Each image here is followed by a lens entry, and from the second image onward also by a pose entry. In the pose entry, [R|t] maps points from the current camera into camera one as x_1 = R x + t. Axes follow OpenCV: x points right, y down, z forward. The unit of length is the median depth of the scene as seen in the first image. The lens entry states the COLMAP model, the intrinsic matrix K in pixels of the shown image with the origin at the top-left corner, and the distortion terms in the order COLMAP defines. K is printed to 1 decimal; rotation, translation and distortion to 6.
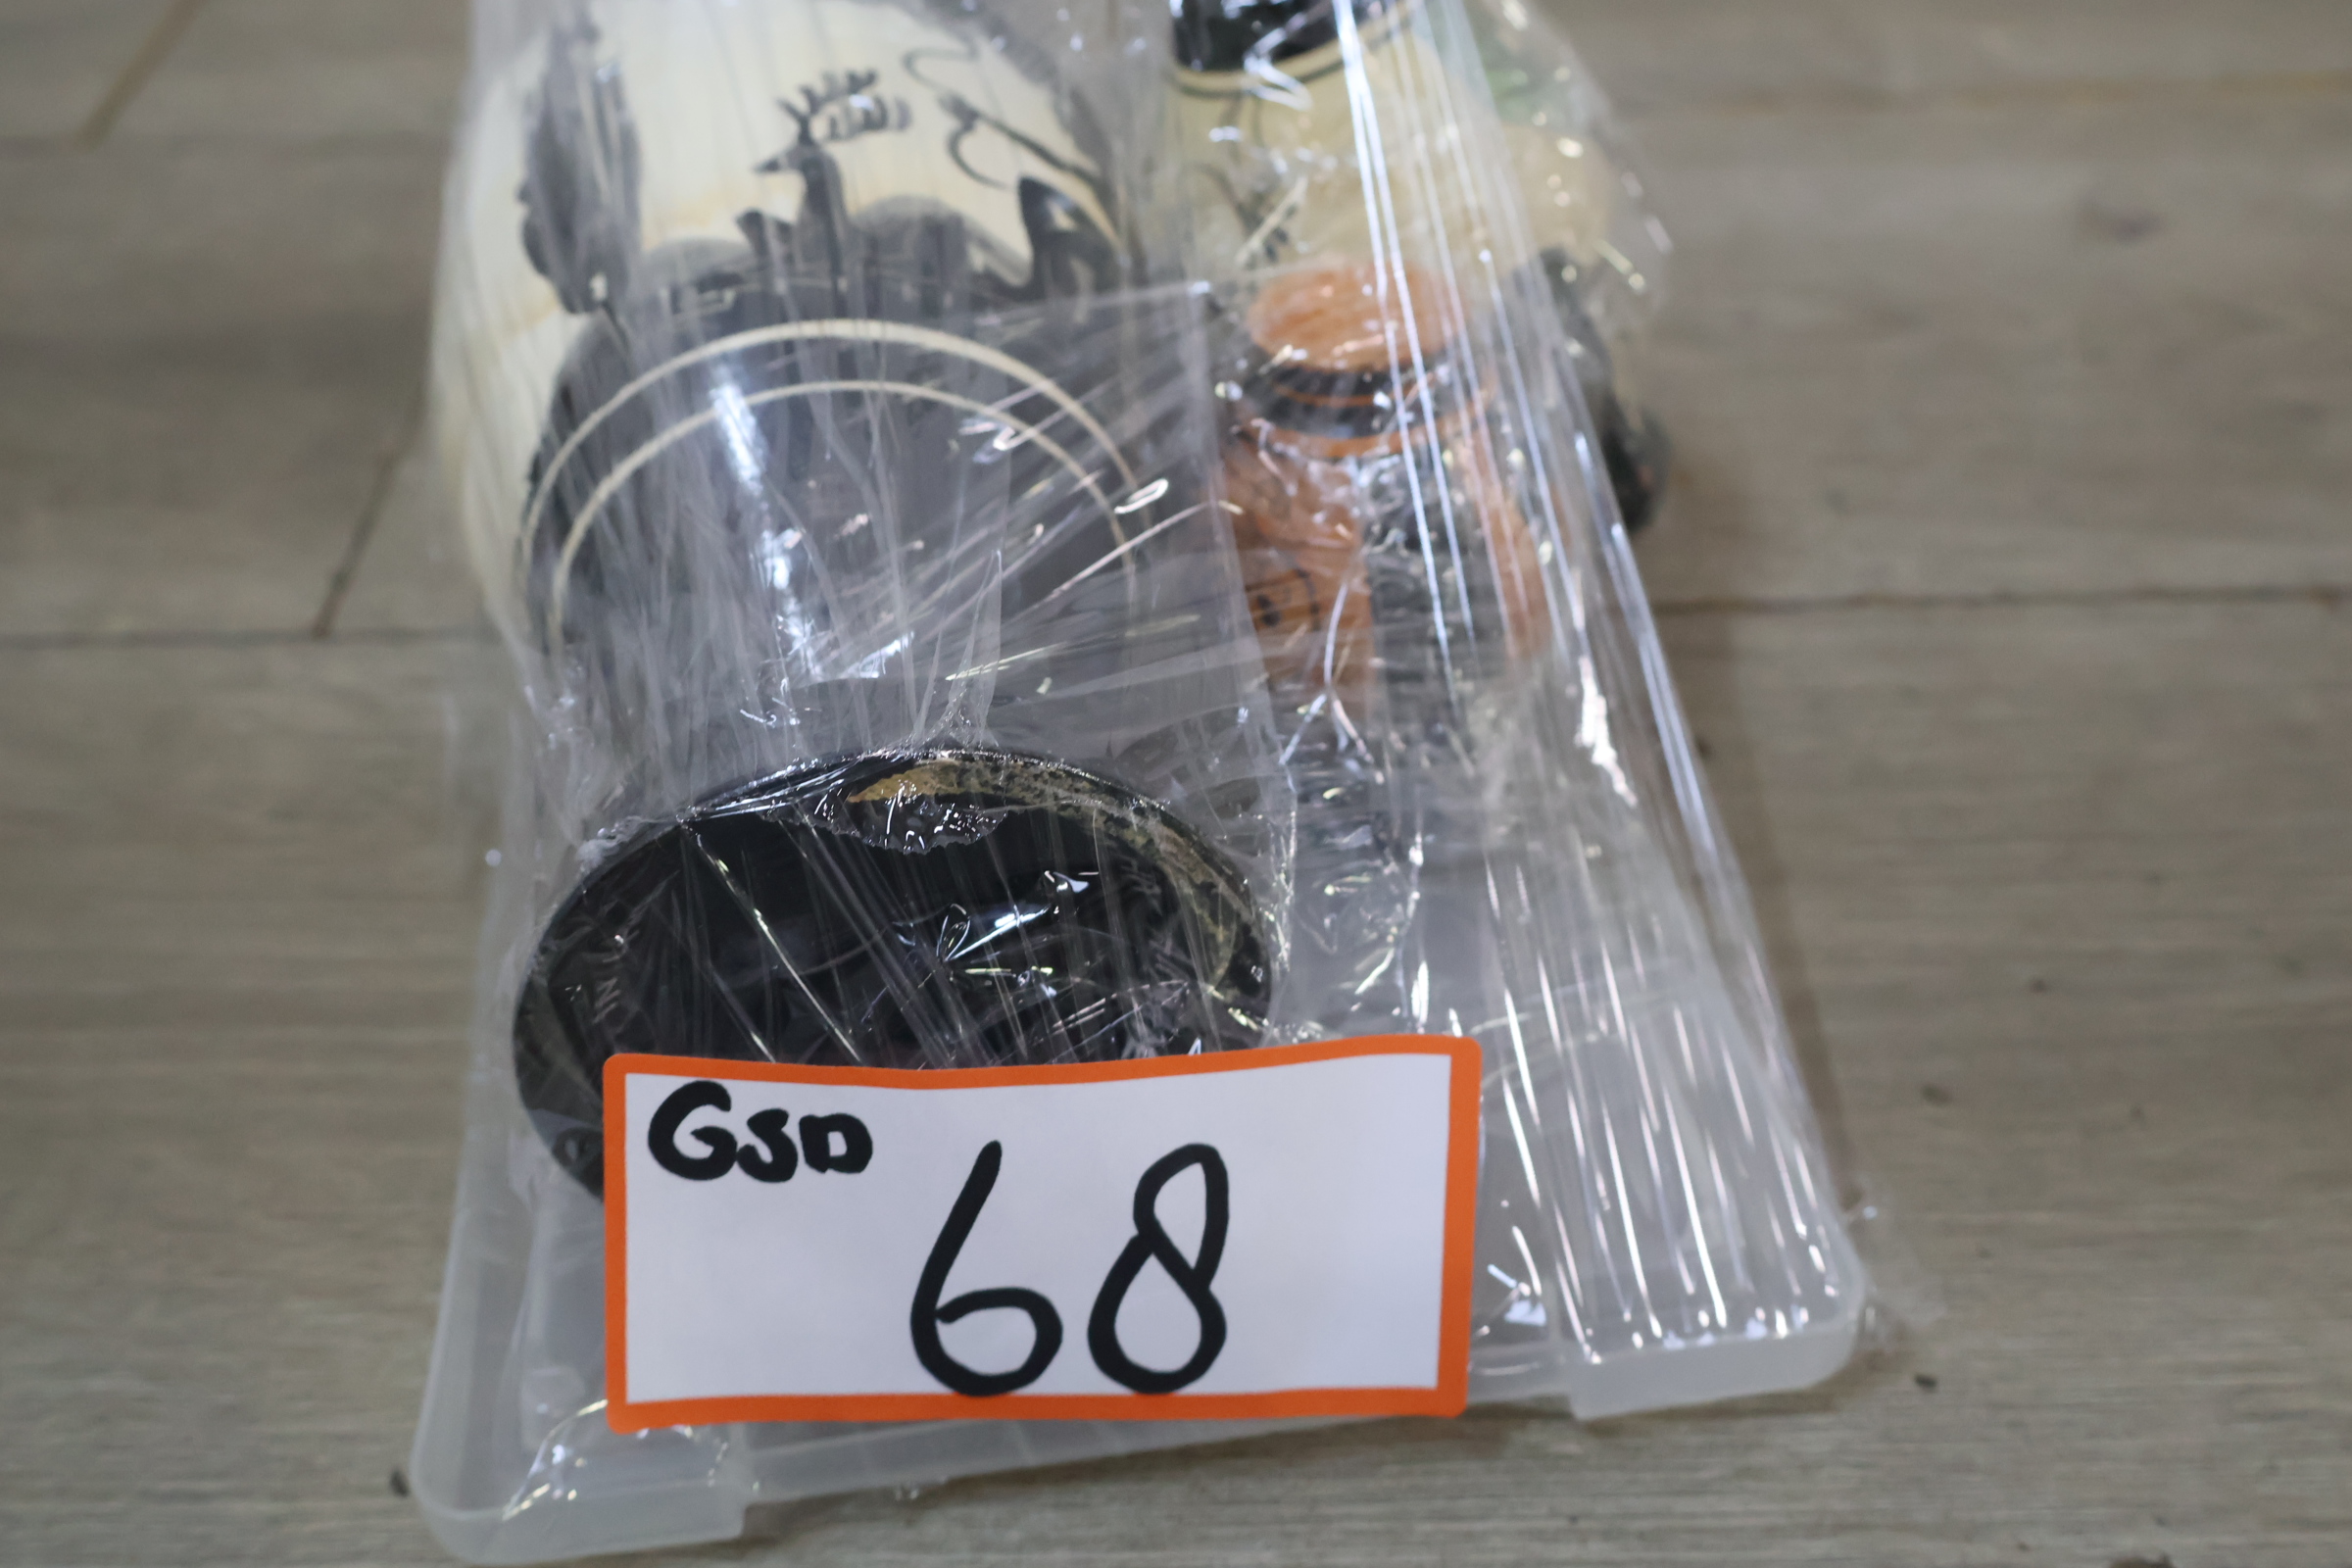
lens RADIAL K [[2551.9, 0, 1172.7], [0, 2551.9, 781.3], [0, 0, 1]] dist [0.007179, 0.000000]
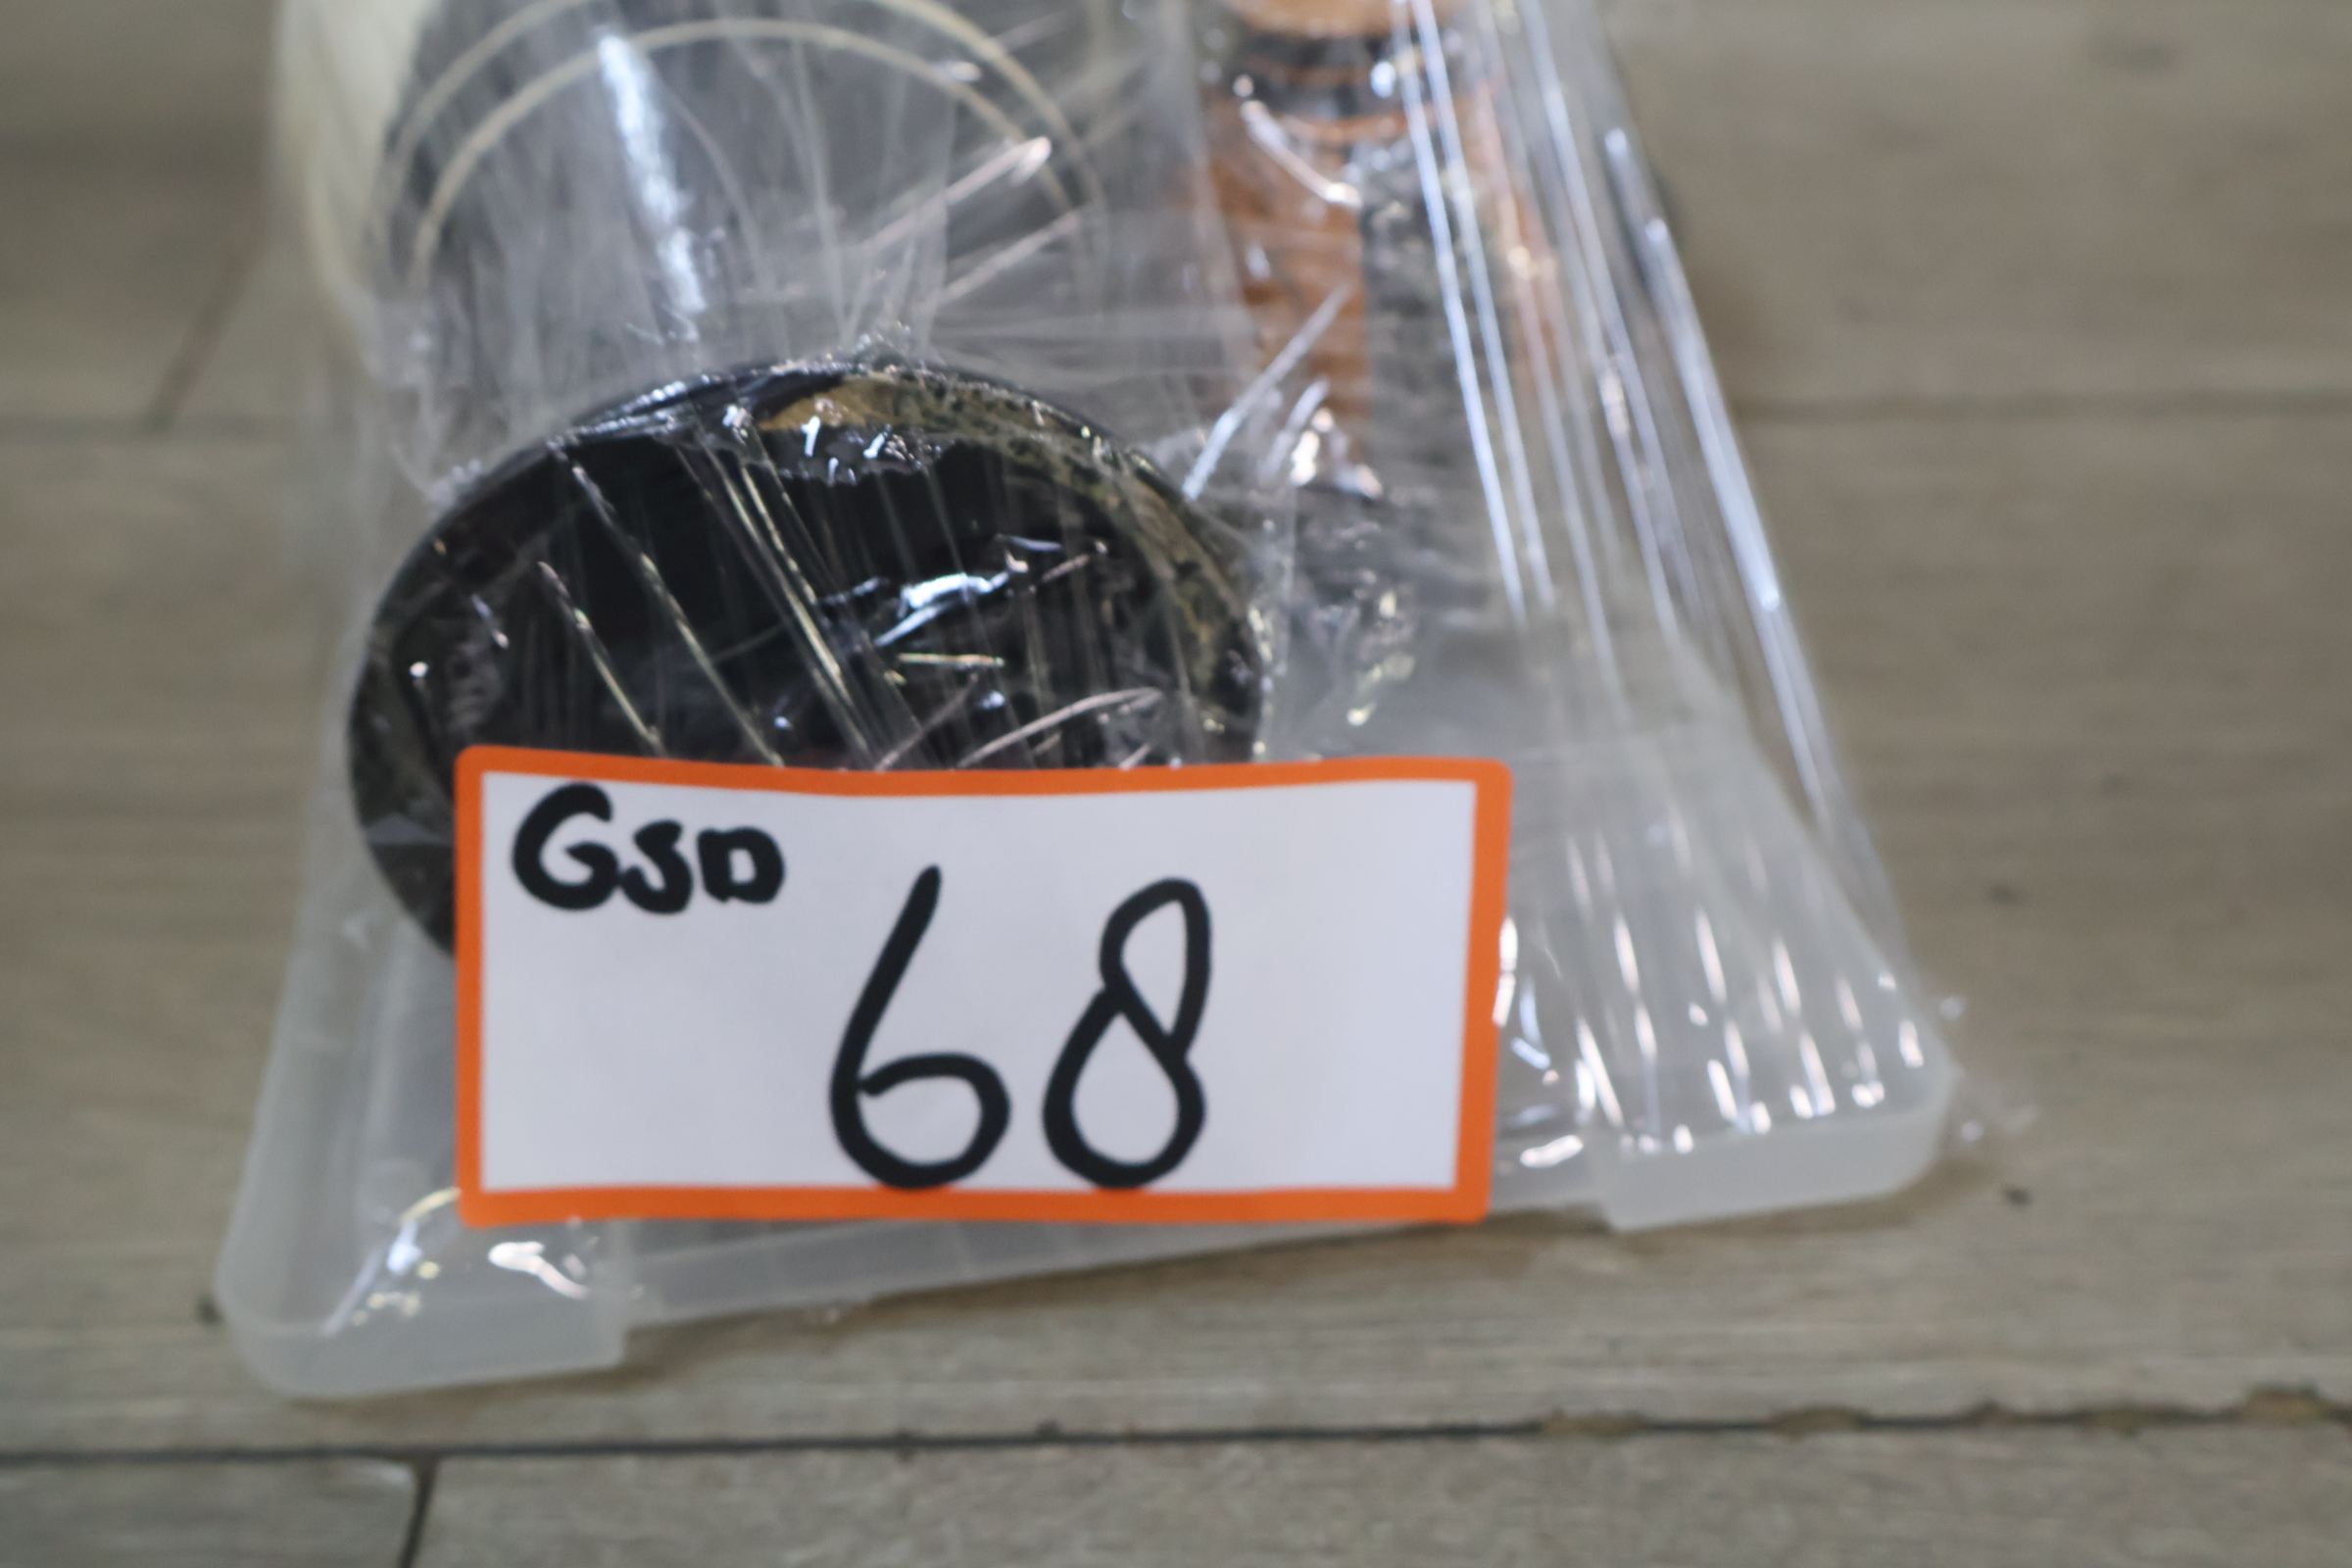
lens RADIAL K [[2551.9, 0, 1179.9], [0, 2551.9, 789.4], [0, 0, 1]] dist [0.007179, 0.000000]
pose [[0.999194, 0.007823, 0.039377, -0.021233], [-0.006766, 0.999615, -0.026917, 0.129698], [-0.039573, 0.026629, 0.998862, 0.158363]]
